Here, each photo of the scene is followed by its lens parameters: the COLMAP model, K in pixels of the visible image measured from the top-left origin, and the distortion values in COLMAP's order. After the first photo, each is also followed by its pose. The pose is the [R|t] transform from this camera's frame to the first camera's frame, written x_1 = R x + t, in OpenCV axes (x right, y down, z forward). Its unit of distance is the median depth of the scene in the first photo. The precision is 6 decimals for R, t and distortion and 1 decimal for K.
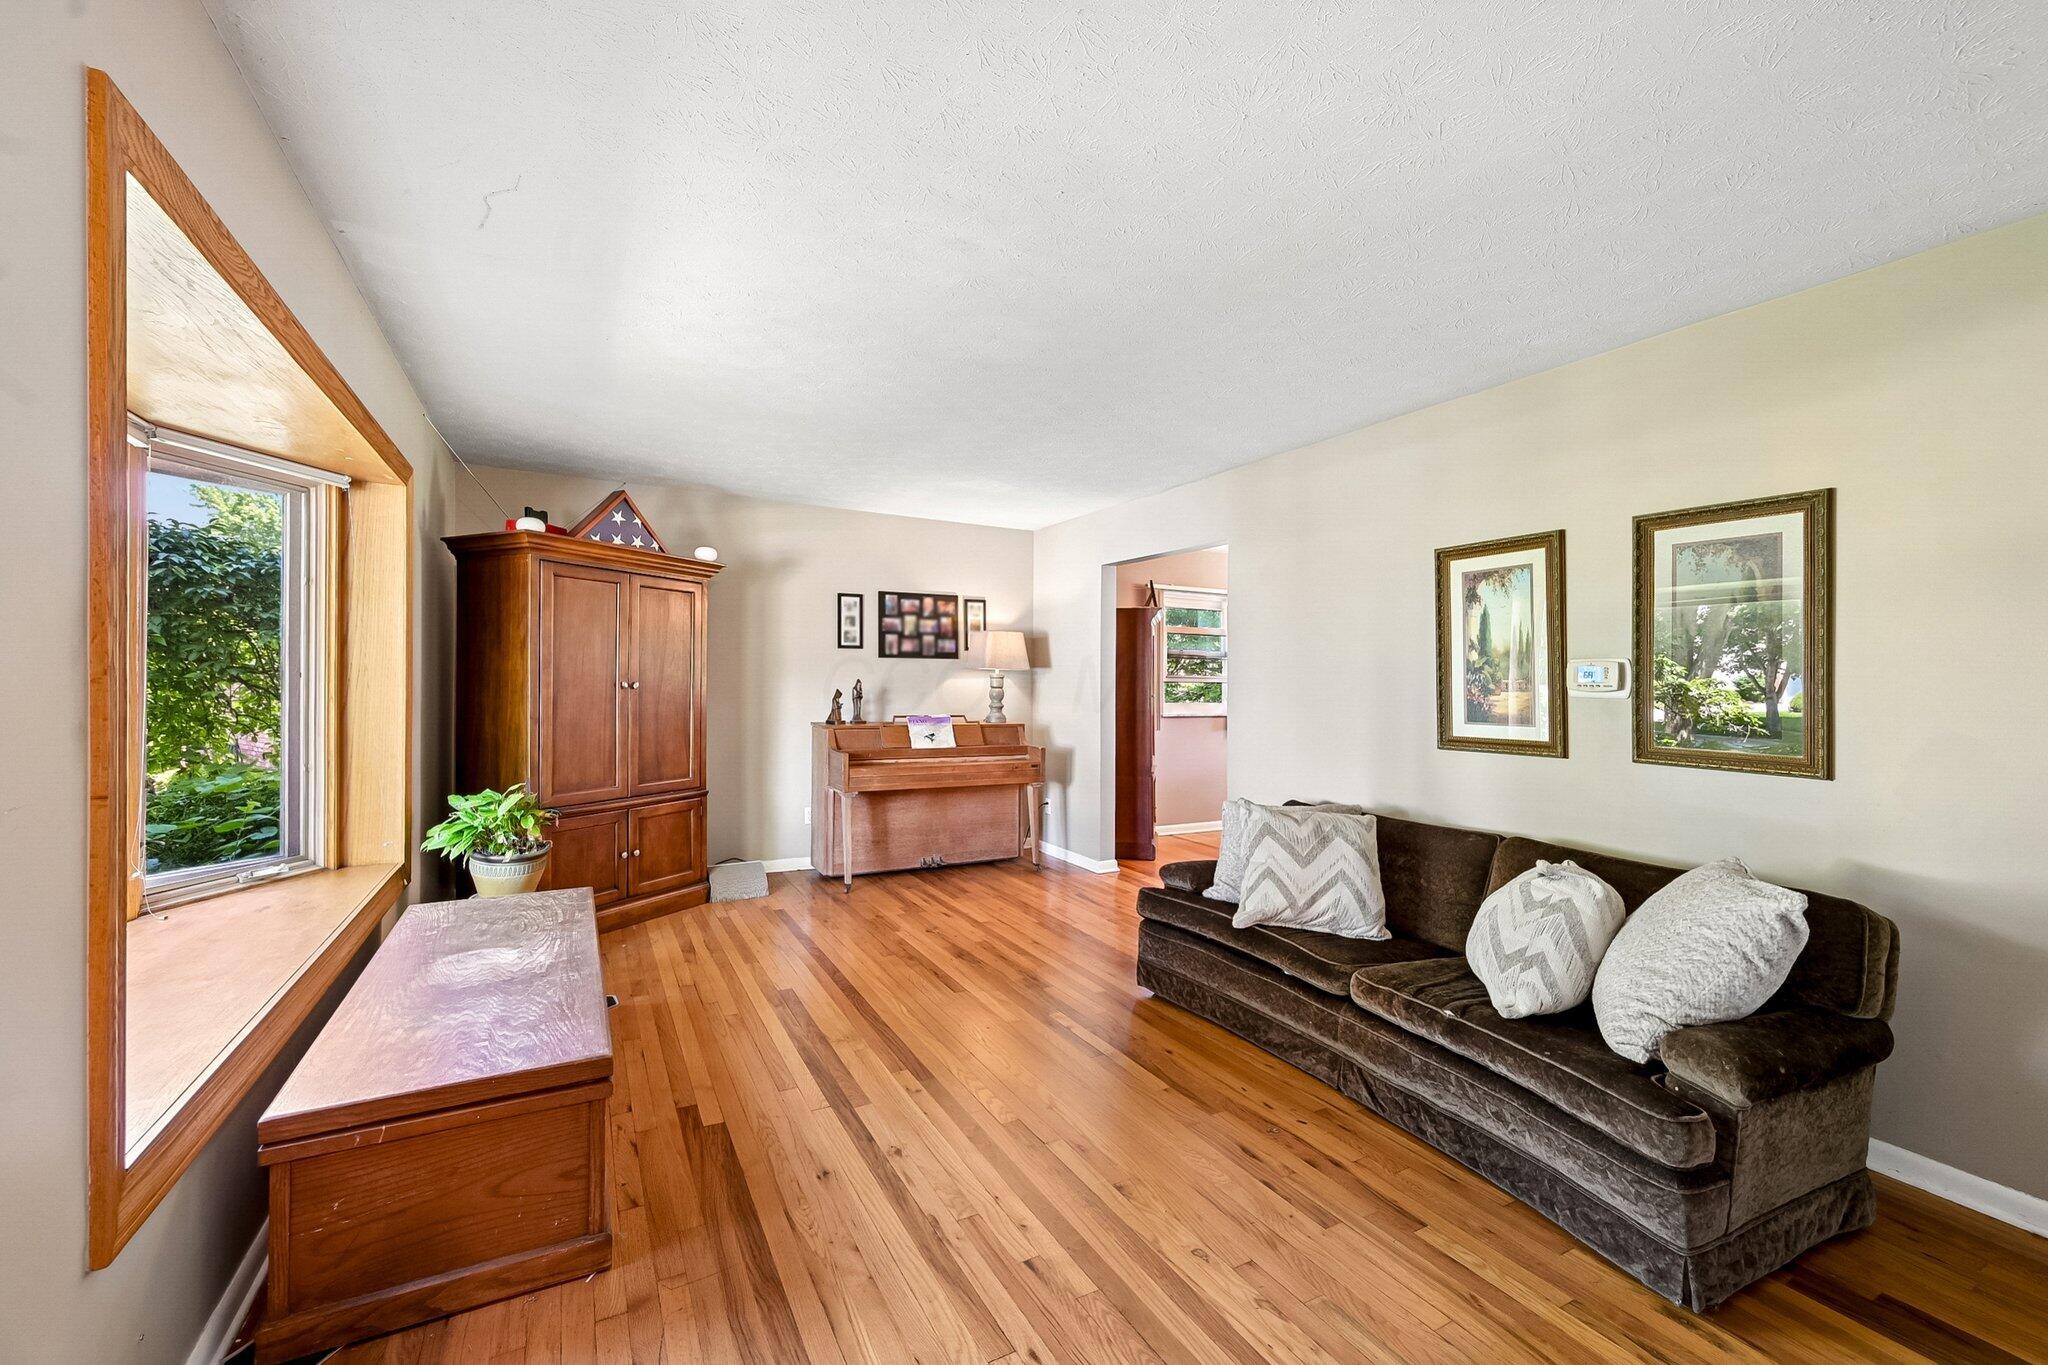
lens RADIAL K [[846.7, 0, 1044.1], [0, 846.7, 677.3], [0, 0, 1]] dist [0.000407, 0.000095]
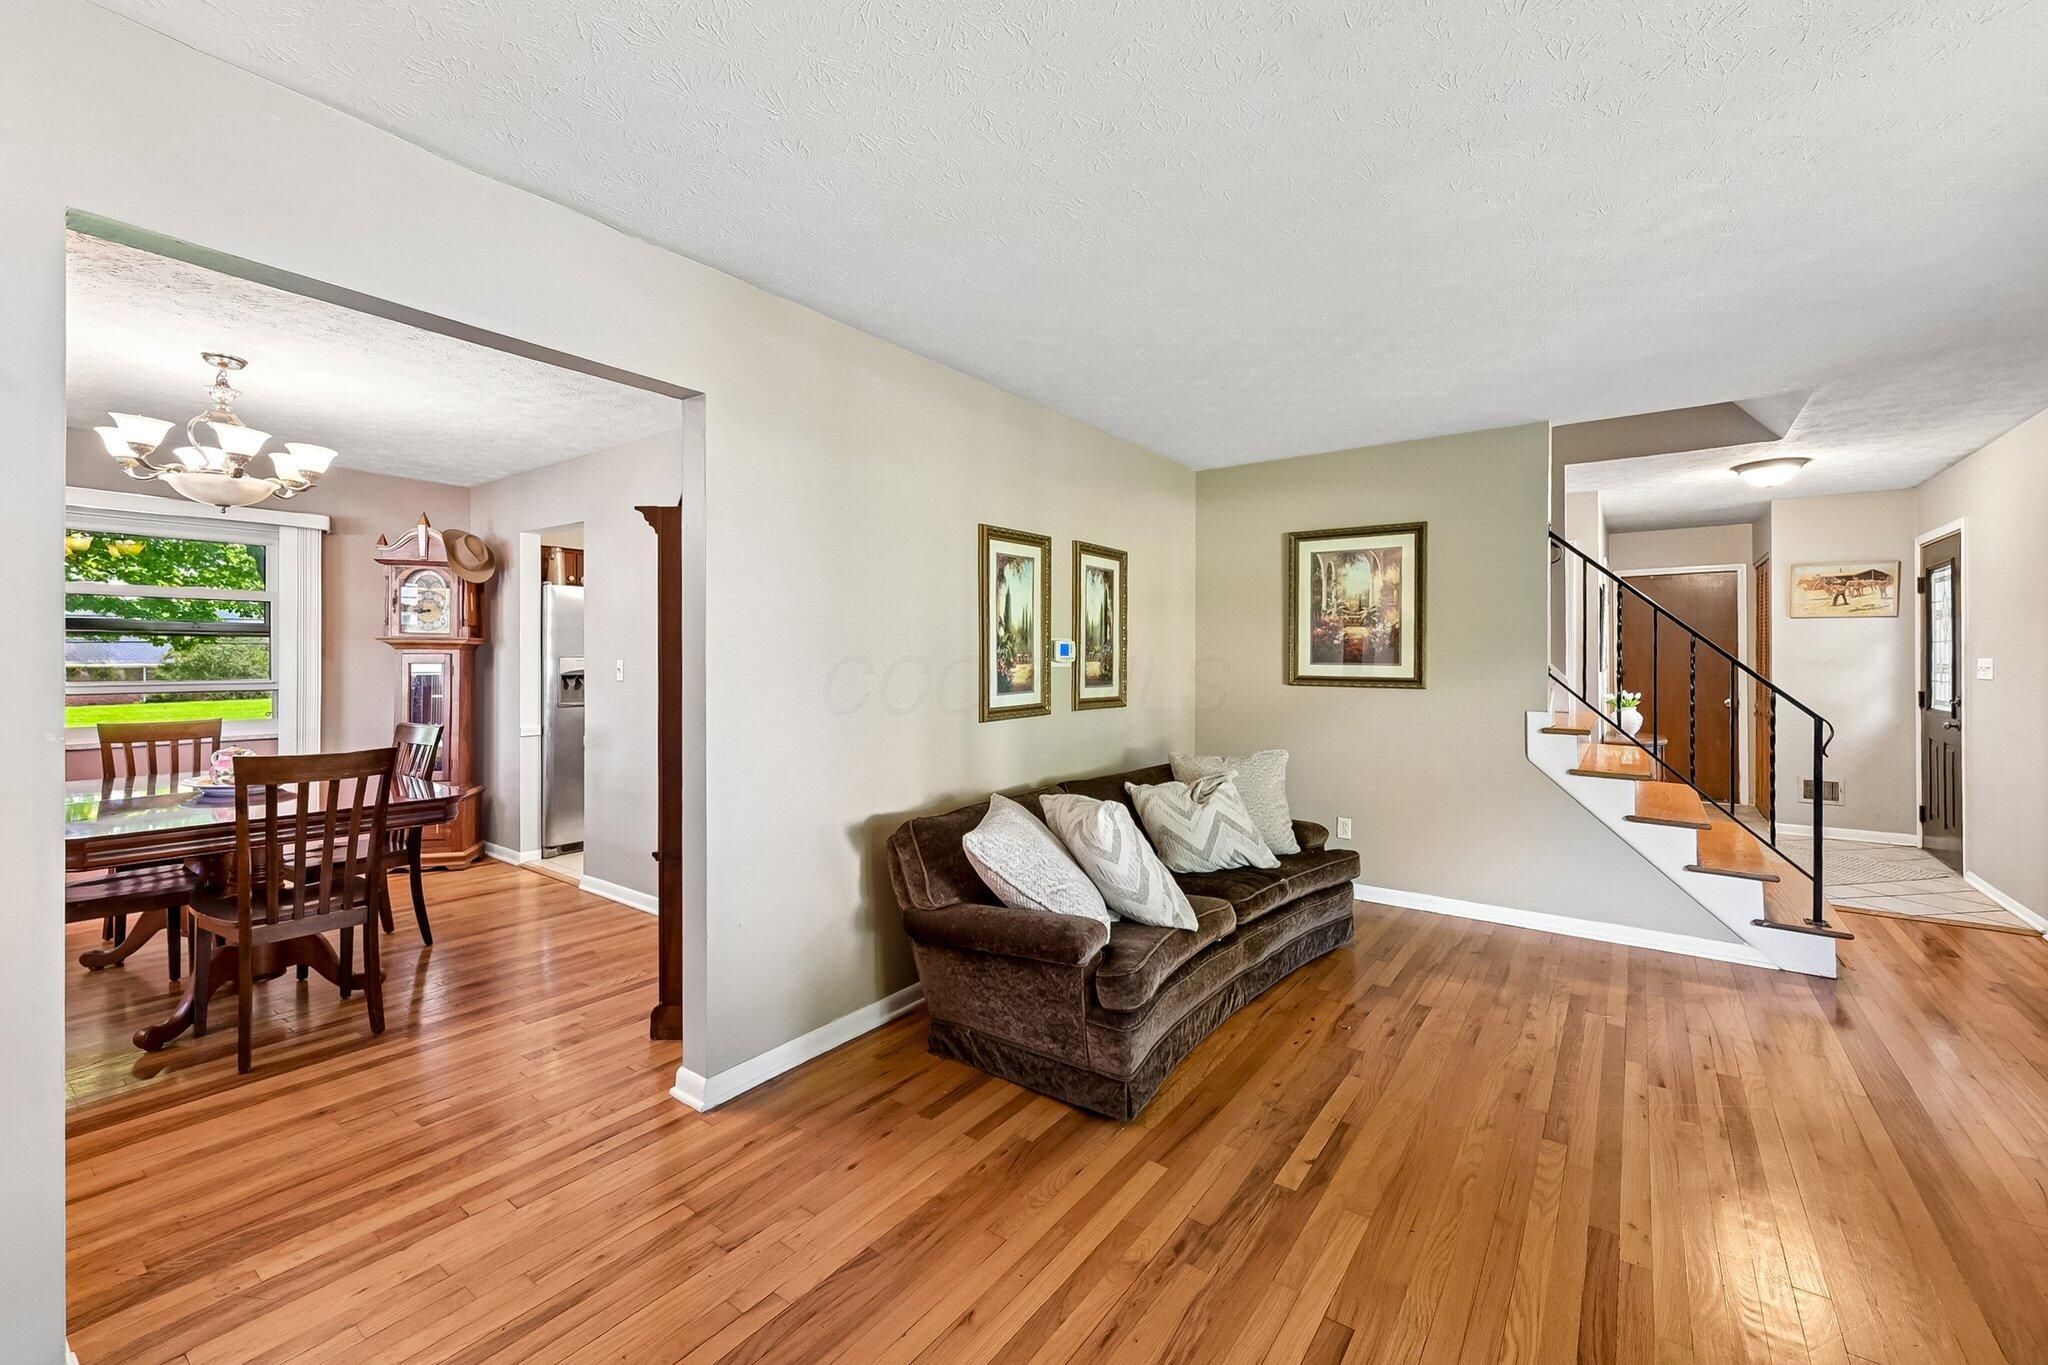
lens RADIAL K [[846.7, 0, 997.7], [0, 846.7, 641.9], [0, 0, 1]] dist [0.000407, 0.000095]
pose [[-0.397071, -0.003160, 0.917782, -0.235926], [-0.014720, 0.999887, -0.002926, -0.004617], [-0.917670, -0.014671, -0.397073, 0.704434]]
